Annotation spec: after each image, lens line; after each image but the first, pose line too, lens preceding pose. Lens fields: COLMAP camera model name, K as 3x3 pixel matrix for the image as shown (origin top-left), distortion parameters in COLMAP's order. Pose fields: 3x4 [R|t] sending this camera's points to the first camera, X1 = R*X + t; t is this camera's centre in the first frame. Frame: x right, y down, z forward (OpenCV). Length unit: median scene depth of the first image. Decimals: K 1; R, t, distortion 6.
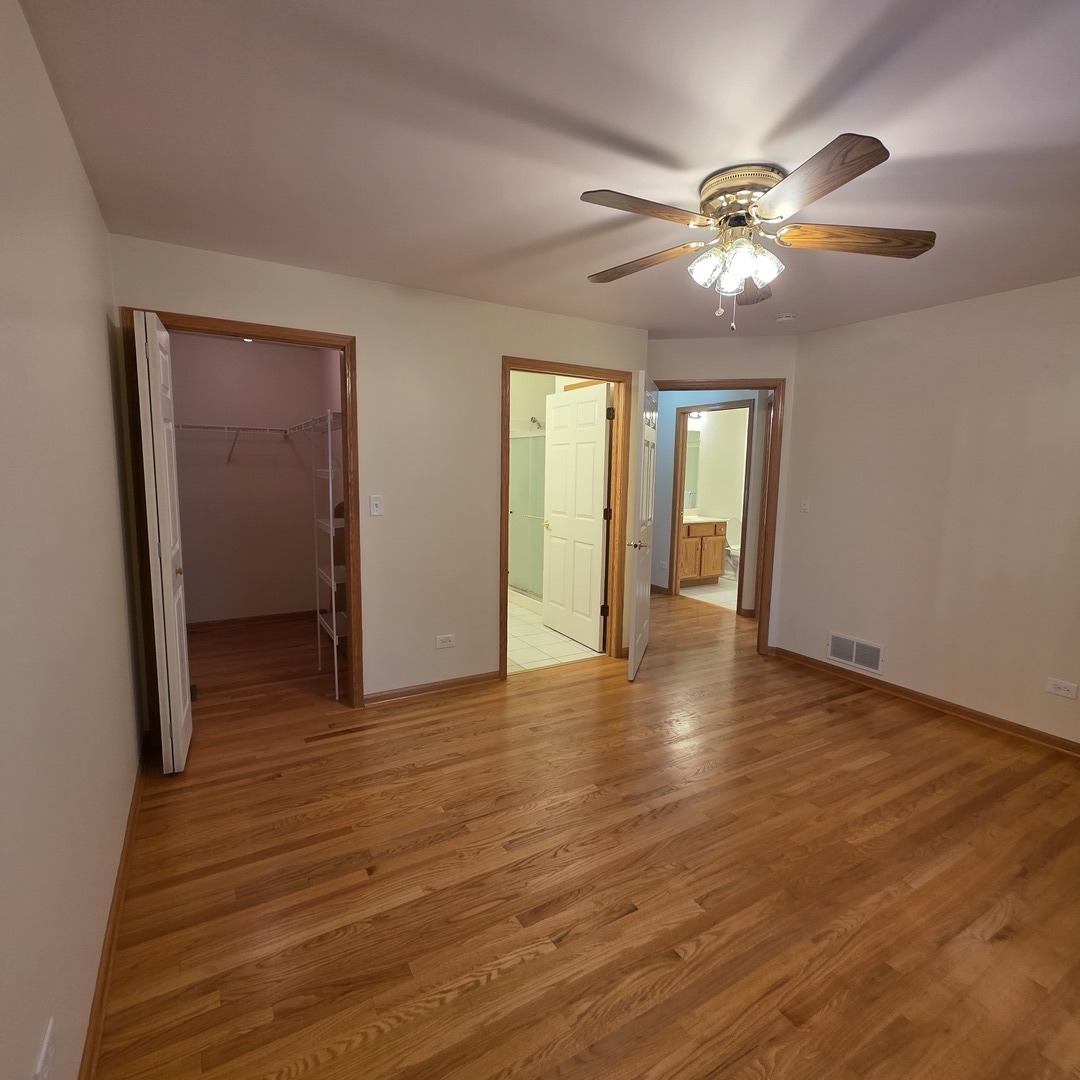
lens RADIAL K [[580.2, 0, 540.0], [0, 580.2, 539.5], [0, 0, 1]] dist [-0.000623, -0.000053]
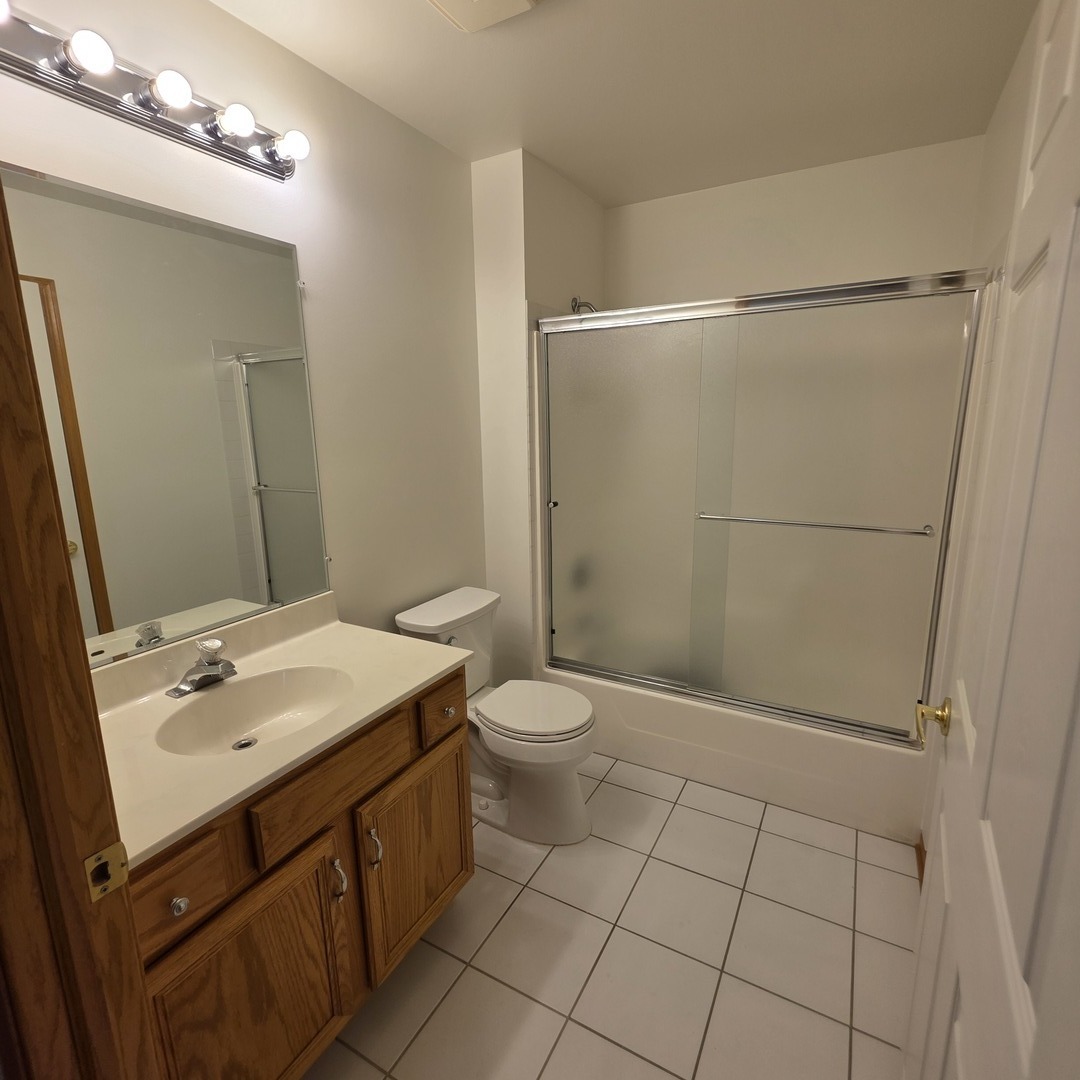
lens RADIAL K [[580.2, 0, 539.4], [0, 580.2, 538.2], [0, 0, 1]] dist [-0.000623, -0.000053]
pose [[0.863241, -0.131543, 0.487351, 0.250894], [0.092172, 0.990294, 0.104030, -0.097795], [-0.496305, -0.044882, 0.866987, 0.814775]]
